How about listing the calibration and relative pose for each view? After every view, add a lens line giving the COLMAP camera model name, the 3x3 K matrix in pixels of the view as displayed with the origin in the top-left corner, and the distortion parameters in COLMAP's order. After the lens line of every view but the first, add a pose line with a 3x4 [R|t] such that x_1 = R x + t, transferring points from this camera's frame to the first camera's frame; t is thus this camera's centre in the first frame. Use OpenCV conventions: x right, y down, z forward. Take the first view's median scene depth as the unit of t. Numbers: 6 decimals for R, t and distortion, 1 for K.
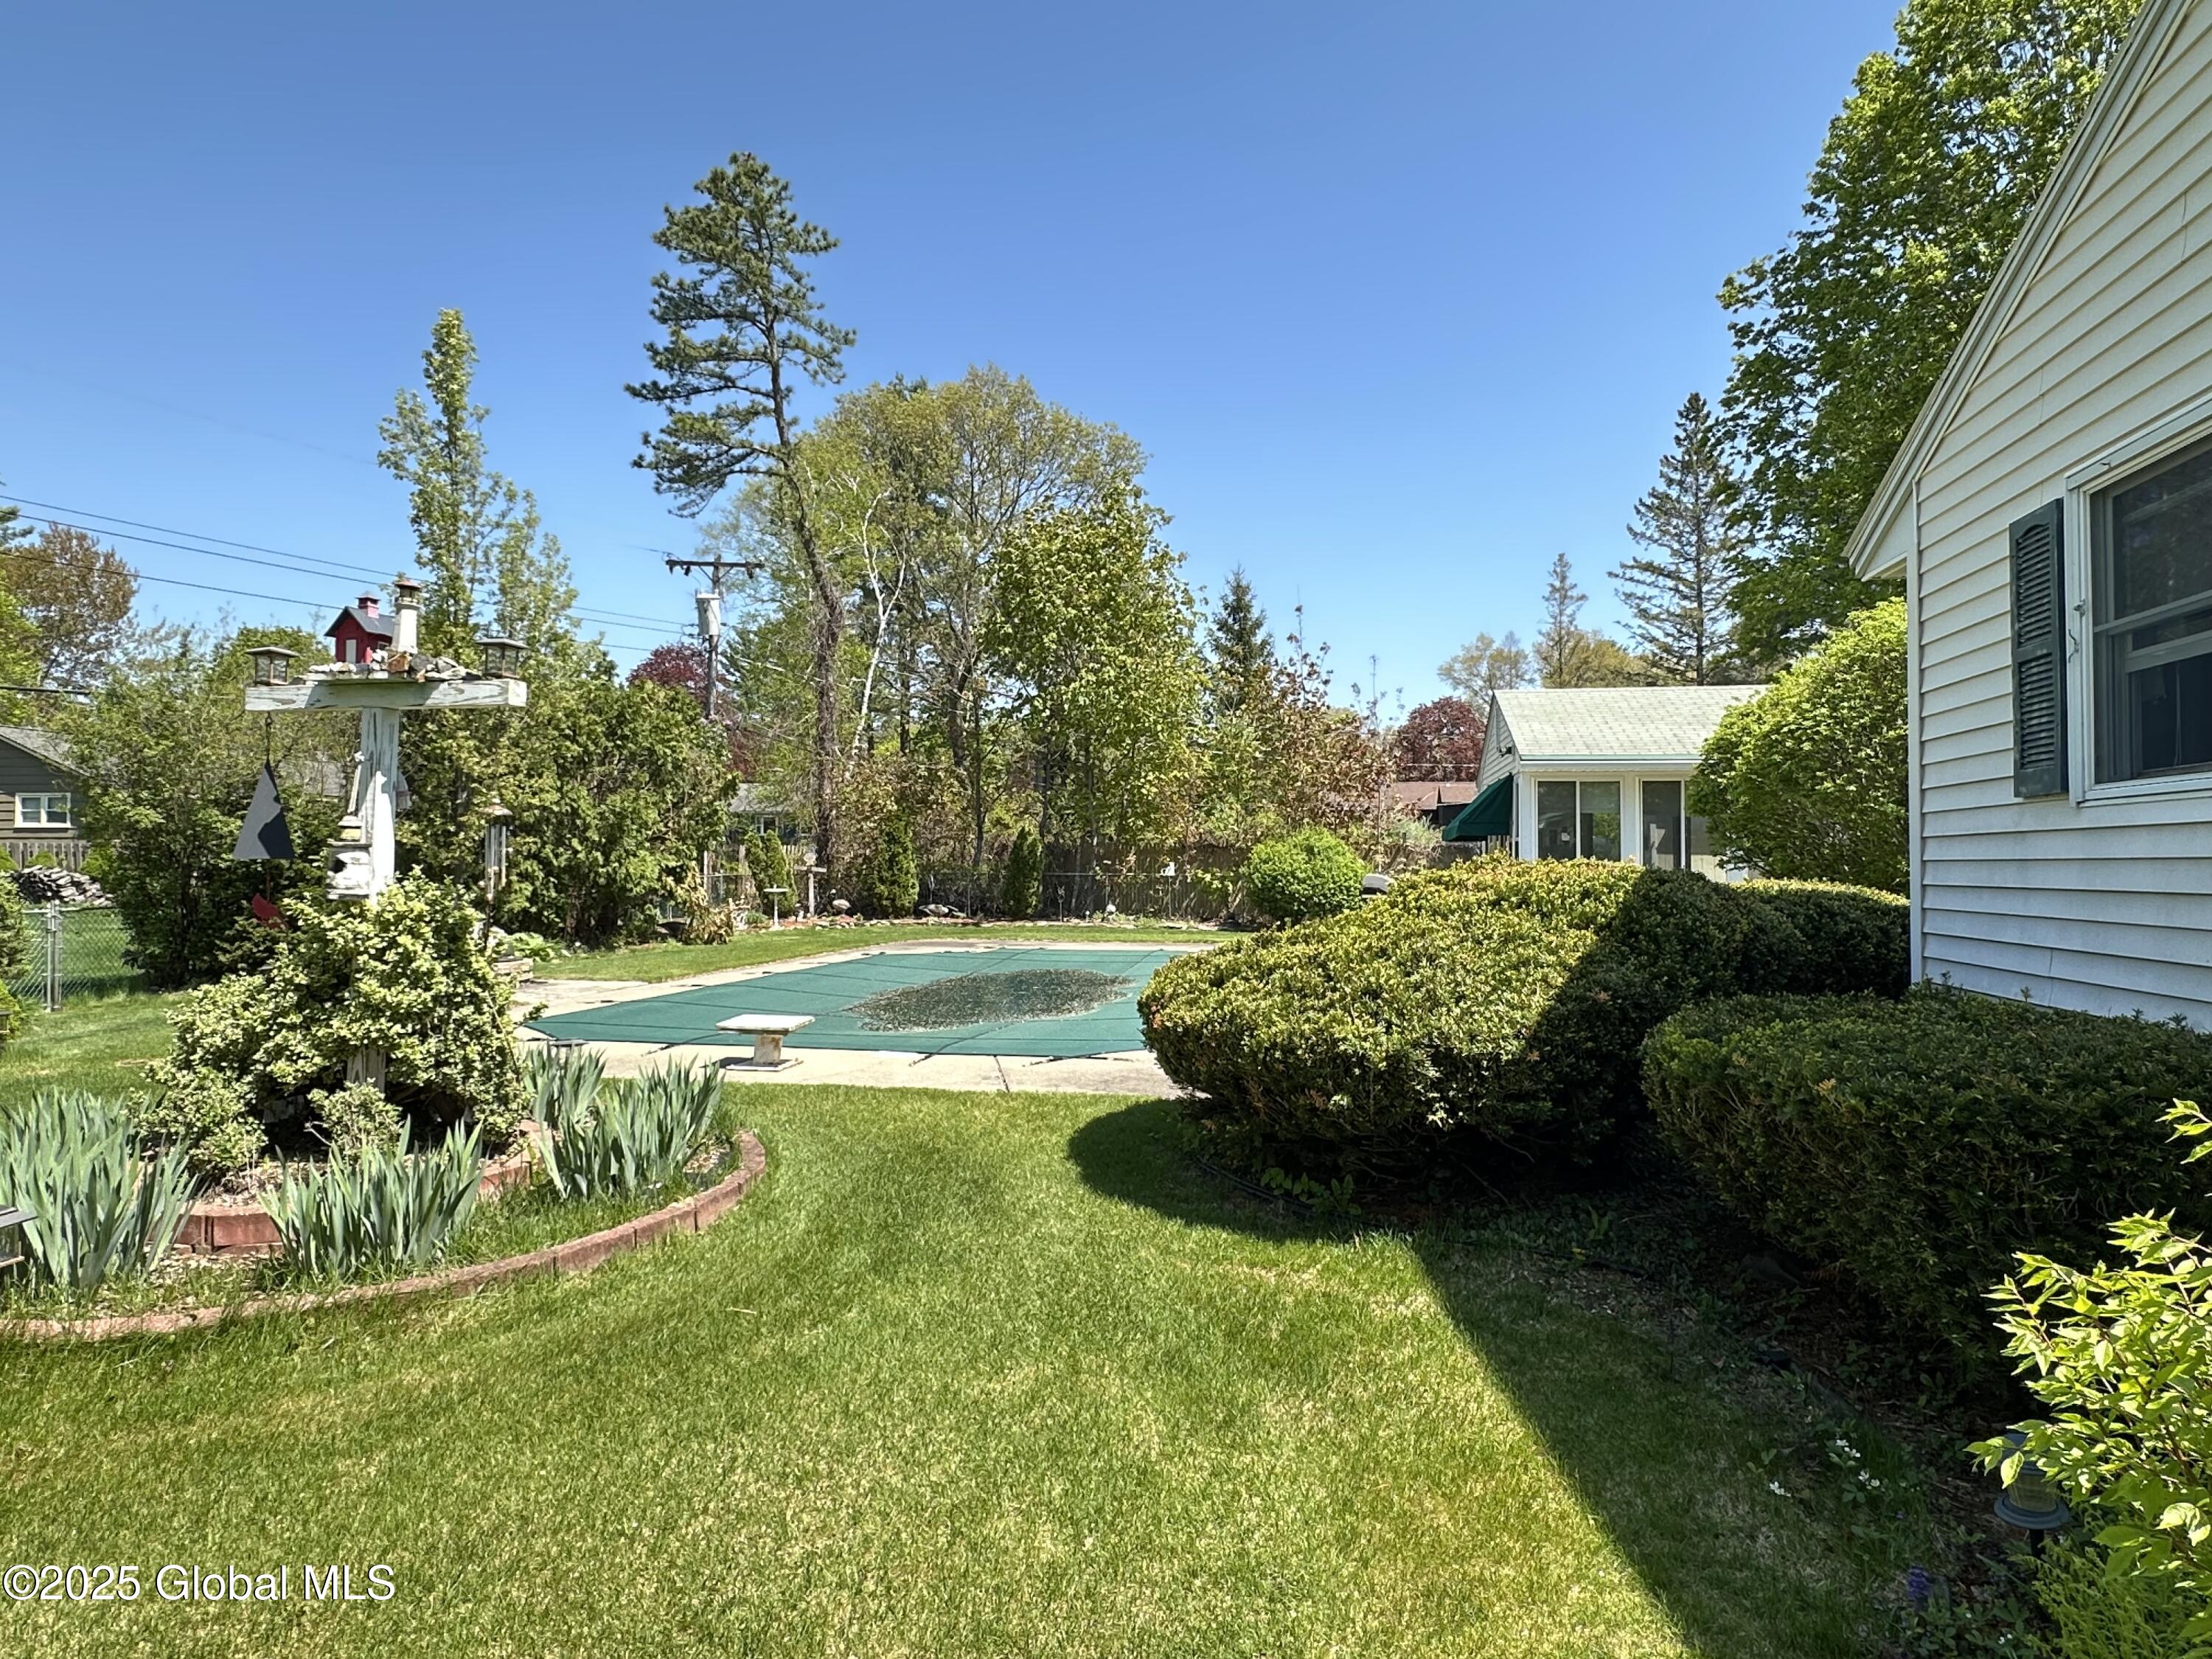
lens RADIAL K [[1371.5, 0, 1106.8], [0, 1371.5, 801.3], [0, 0, 1]] dist [0.003188, 0.001767]
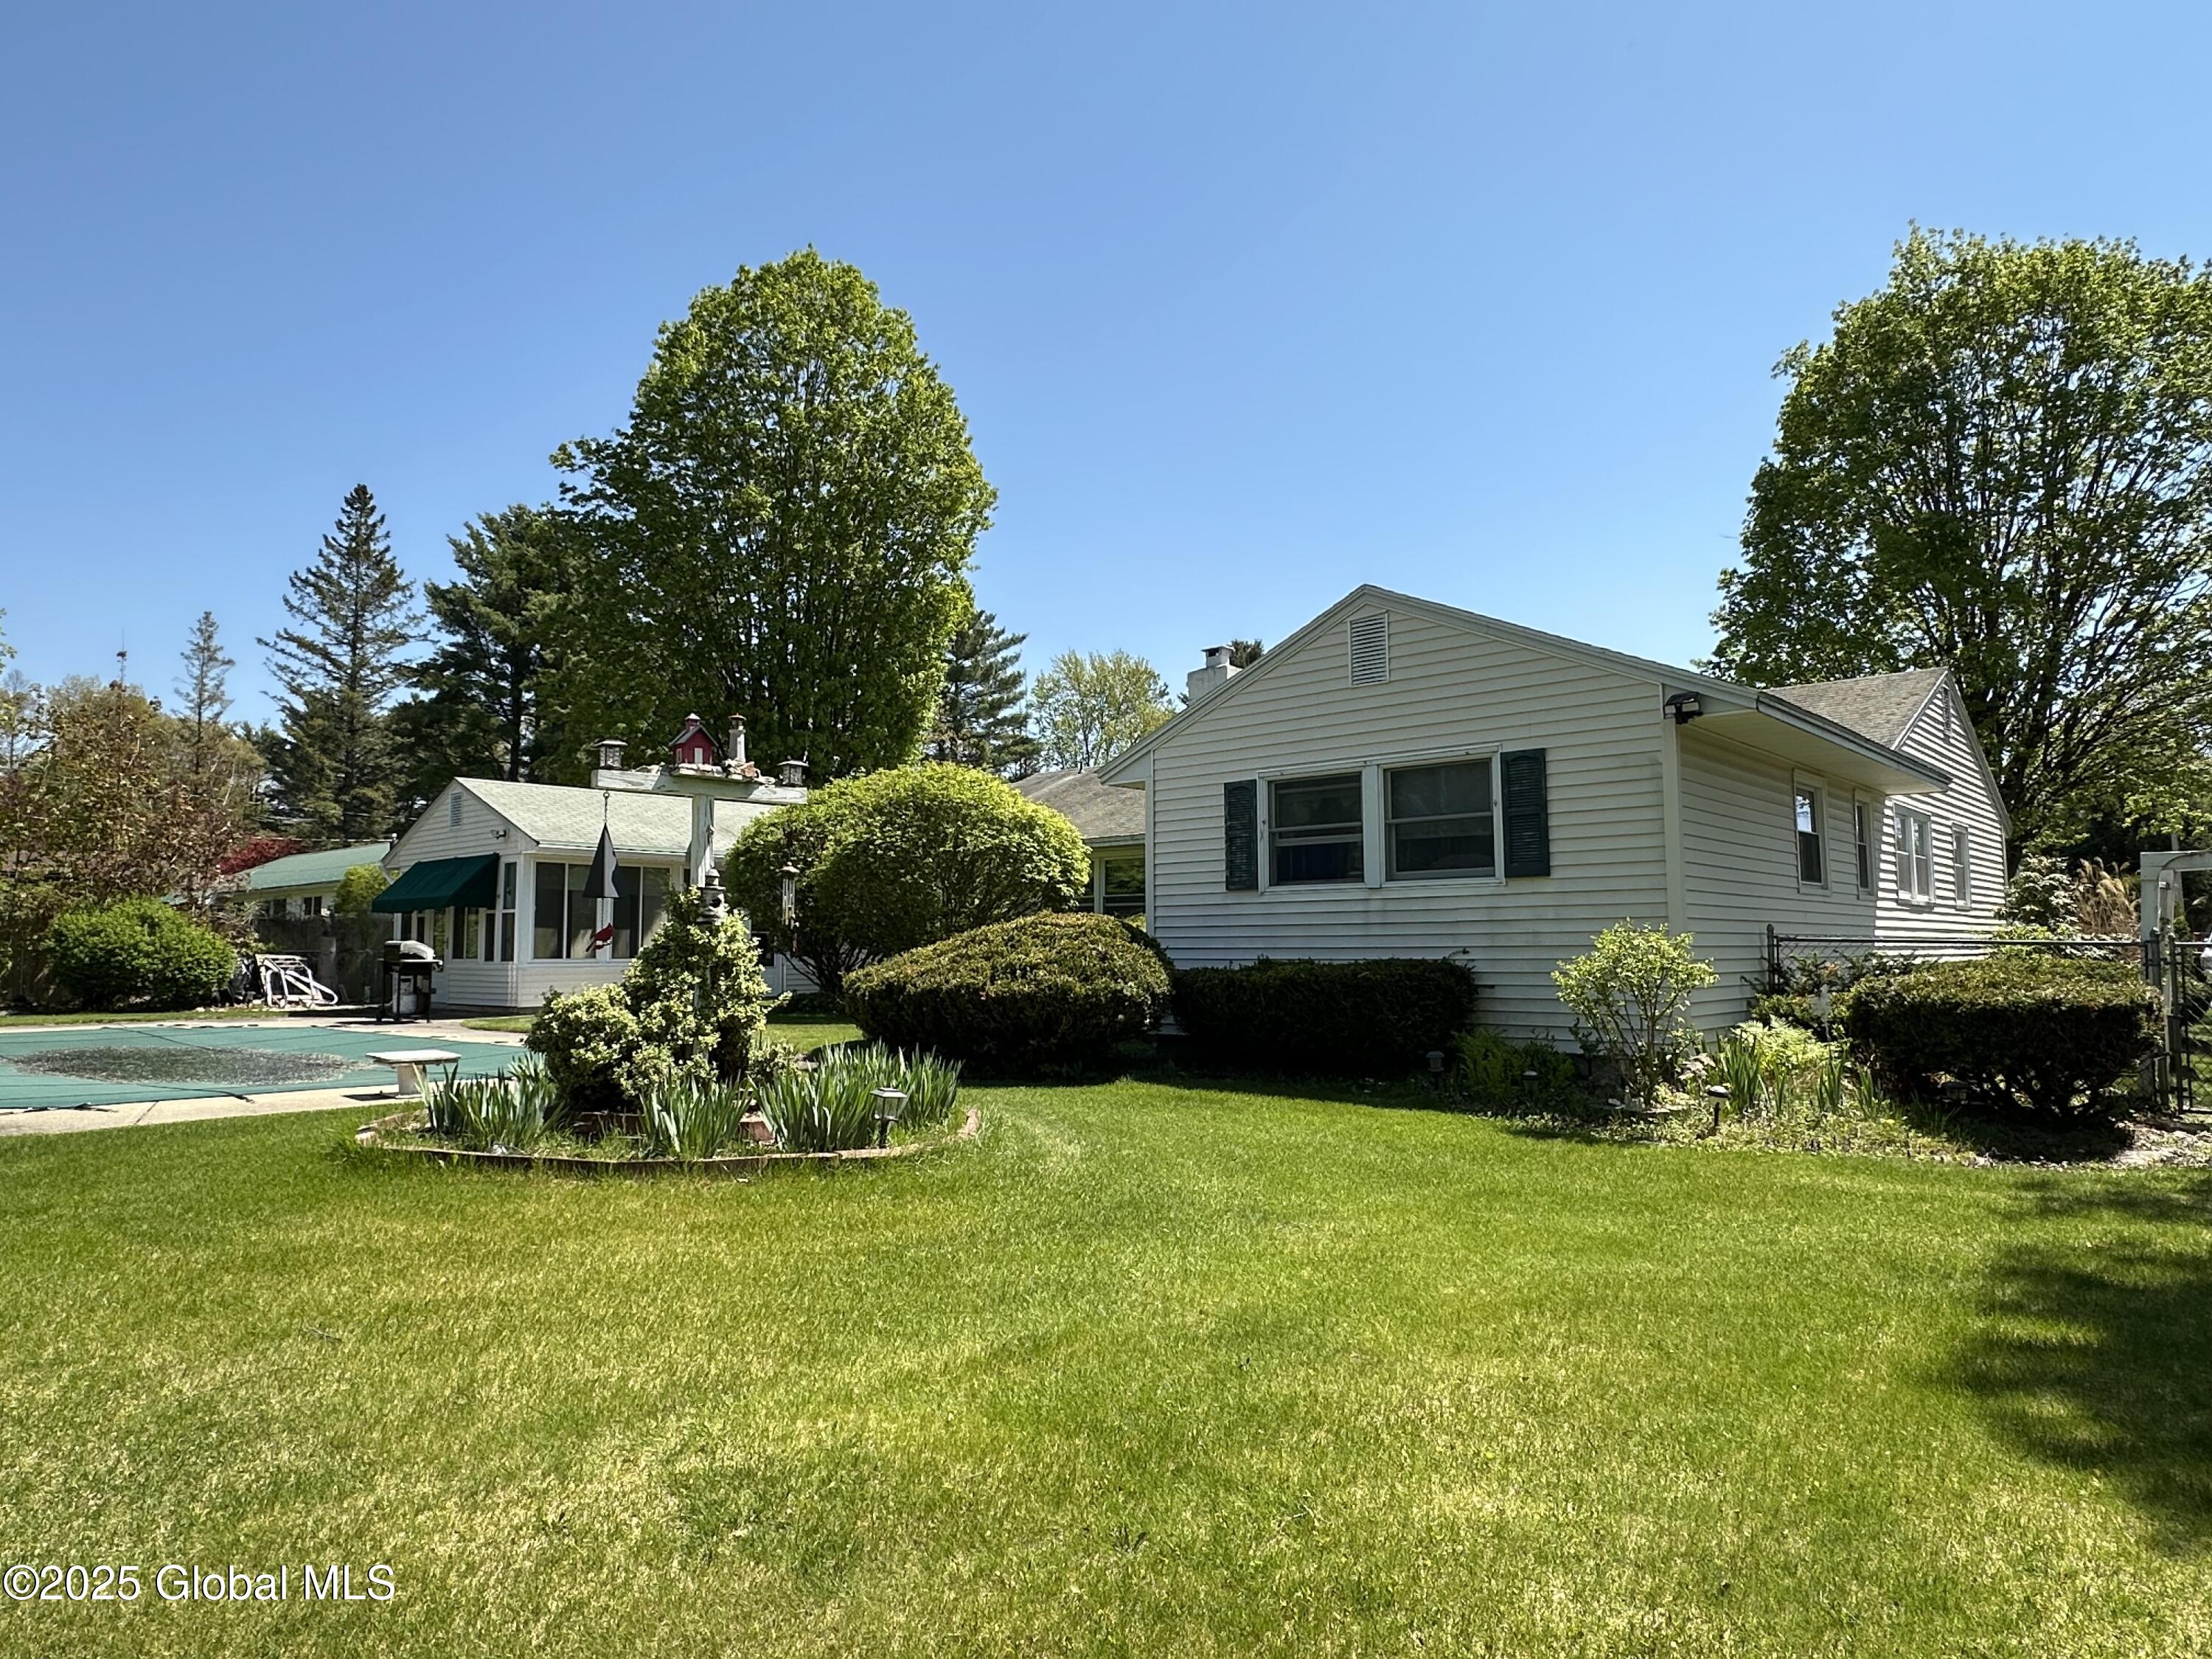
lens RADIAL K [[1371.5, 0, 1106.8], [0, 1371.5, 801.3], [0, 0, 1]] dist [0.003188, 0.001767]
pose [[0.518026, 0.084435, 0.851187, -0.140926], [-0.032131, 0.996335, -0.079279, 0.003568], [-0.854761, 0.013719, 0.518841, -0.011163]]
